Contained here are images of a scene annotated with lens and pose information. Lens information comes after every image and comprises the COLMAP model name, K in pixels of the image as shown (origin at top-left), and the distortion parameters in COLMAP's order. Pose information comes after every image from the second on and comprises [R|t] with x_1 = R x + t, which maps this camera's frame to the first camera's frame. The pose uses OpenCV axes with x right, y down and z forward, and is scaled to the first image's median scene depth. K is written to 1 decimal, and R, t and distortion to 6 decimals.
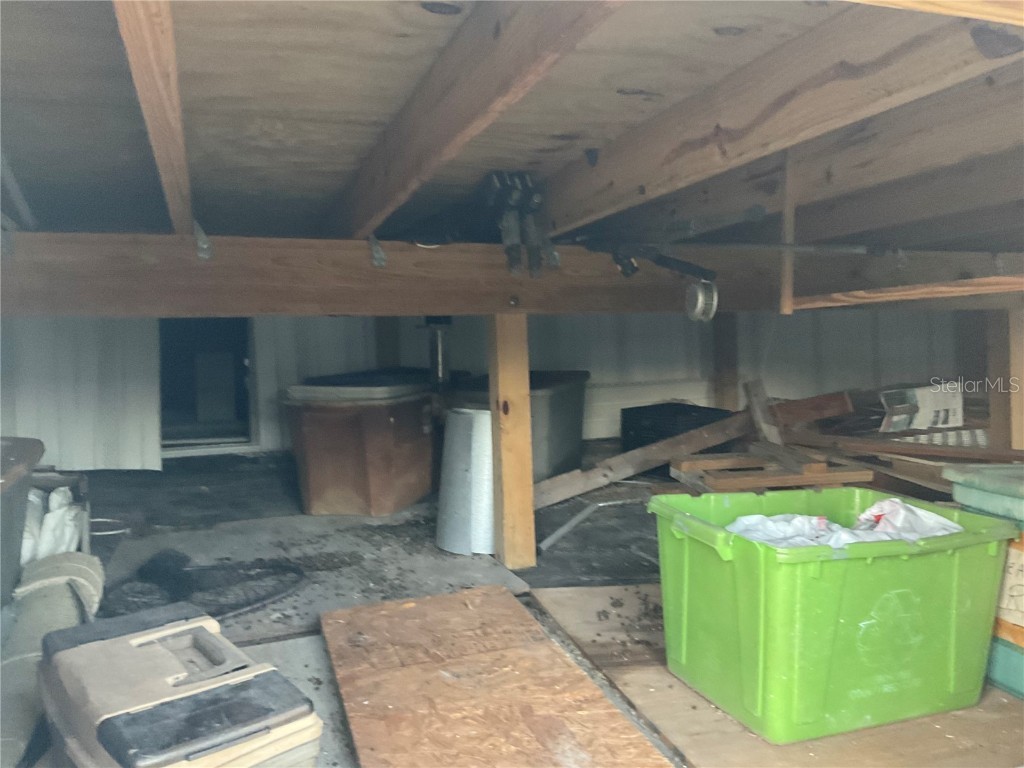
lens RADIAL K [[834.2, 0, 514.5], [0, 834.2, 381.9], [0, 0, 1]] dist [0.098664, -0.196348]
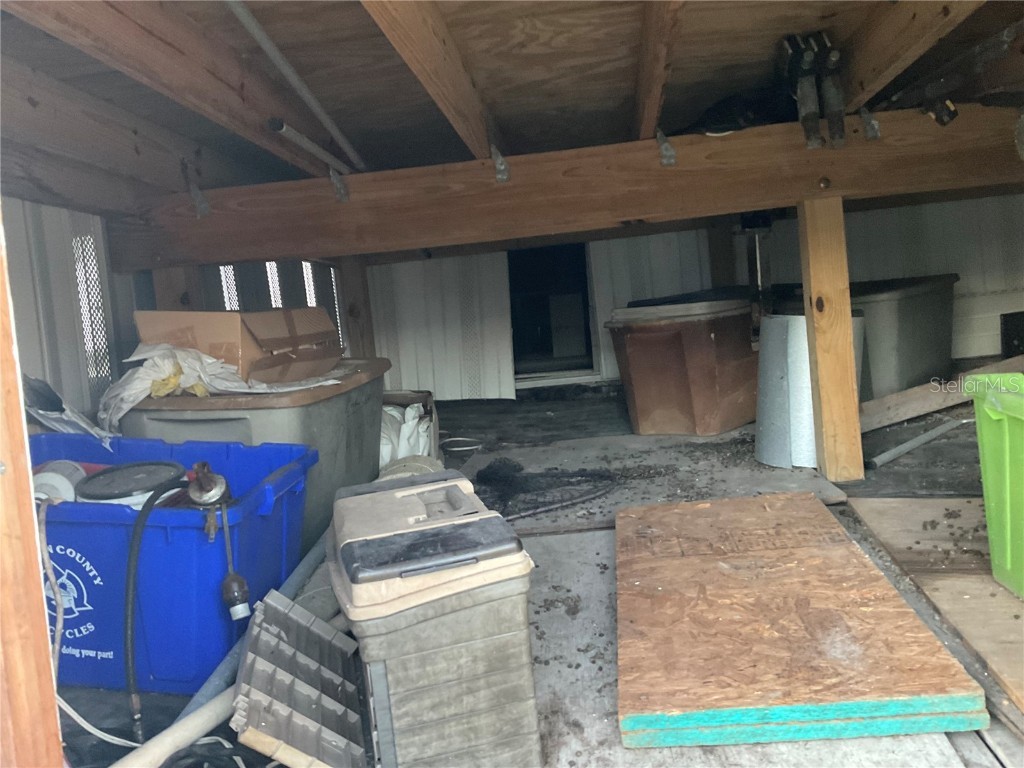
lens RADIAL K [[834.2, 0, 514.5], [0, 834.2, 381.9], [0, 0, 1]] dist [0.098664, -0.196348]
pose [[0.901492, -0.033223, -0.431518, 0.099094], [0.057977, 0.997333, 0.044335, 0.065822], [0.428894, -0.064986, 0.901014, 0.037717]]
